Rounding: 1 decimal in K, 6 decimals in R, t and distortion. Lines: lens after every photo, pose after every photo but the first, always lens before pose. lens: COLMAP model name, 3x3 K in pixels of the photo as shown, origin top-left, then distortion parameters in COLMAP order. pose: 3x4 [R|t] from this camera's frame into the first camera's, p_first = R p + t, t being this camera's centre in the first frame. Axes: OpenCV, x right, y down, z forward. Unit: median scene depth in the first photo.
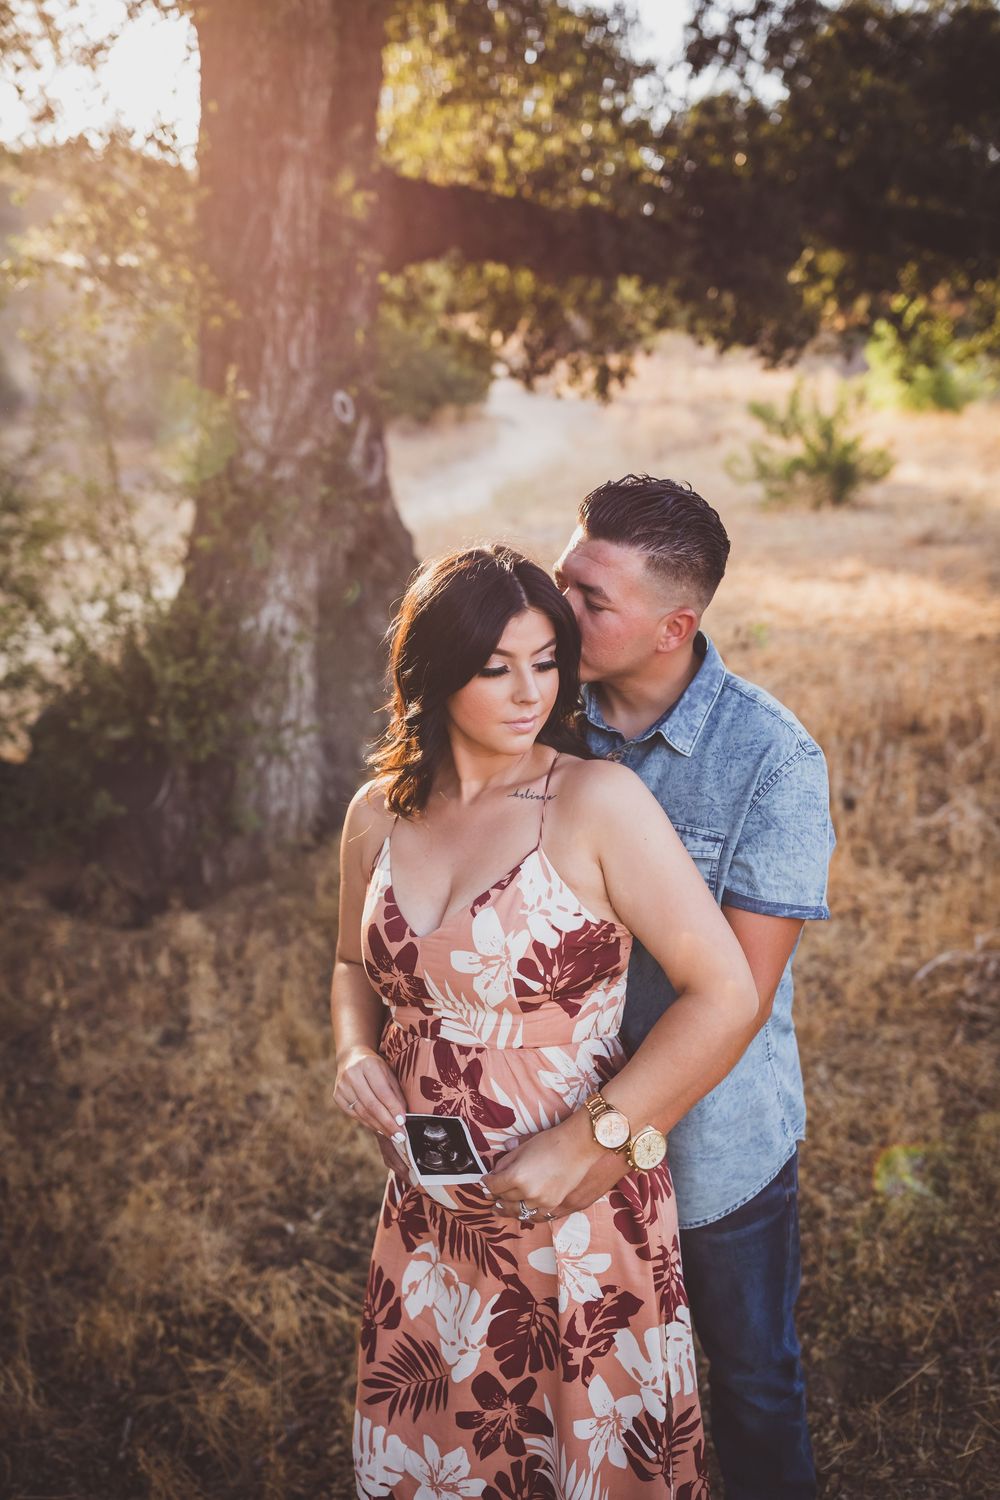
lens RADIAL K [[1461.1, 0, 488.1], [0, 1461.1, 742.8], [0, 0, 1]] dist [0.017289, 0.000000]
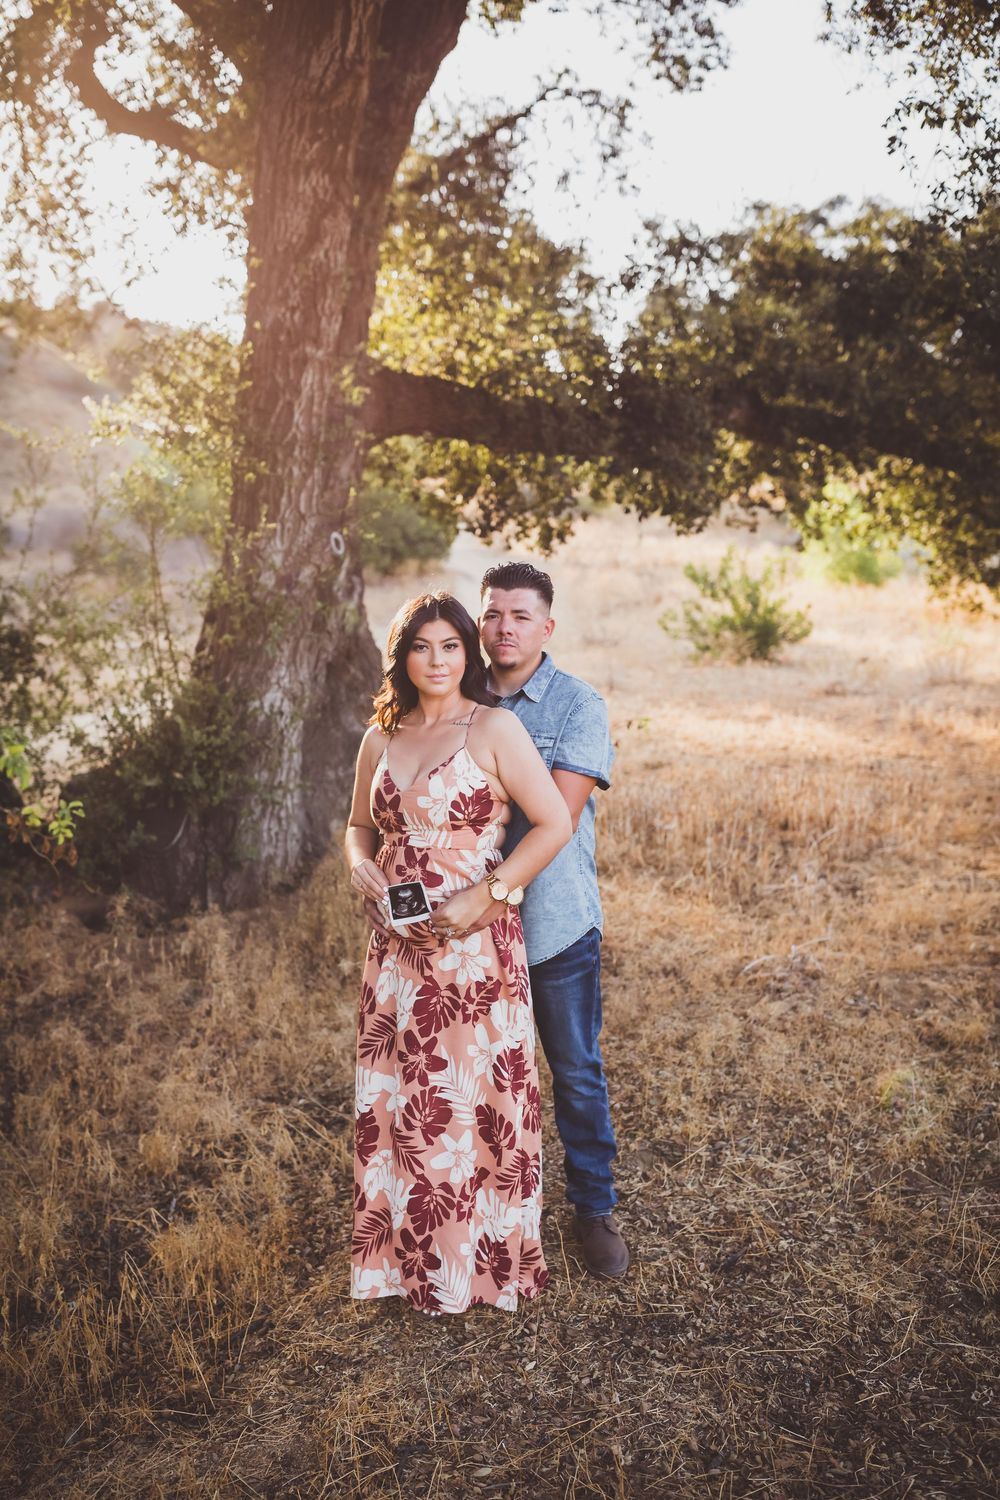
lens RADIAL K [[1461.1, 0, 462.3], [0, 1461.1, 742.9], [0, 0, 1]] dist [0.017289, 0.000000]
pose [[0.998962, 0.042906, 0.015284, 0.000923], [-0.041059, 0.993567, -0.105541, 0.082758], [-0.019714, 0.104804, 0.994298, -0.289875]]
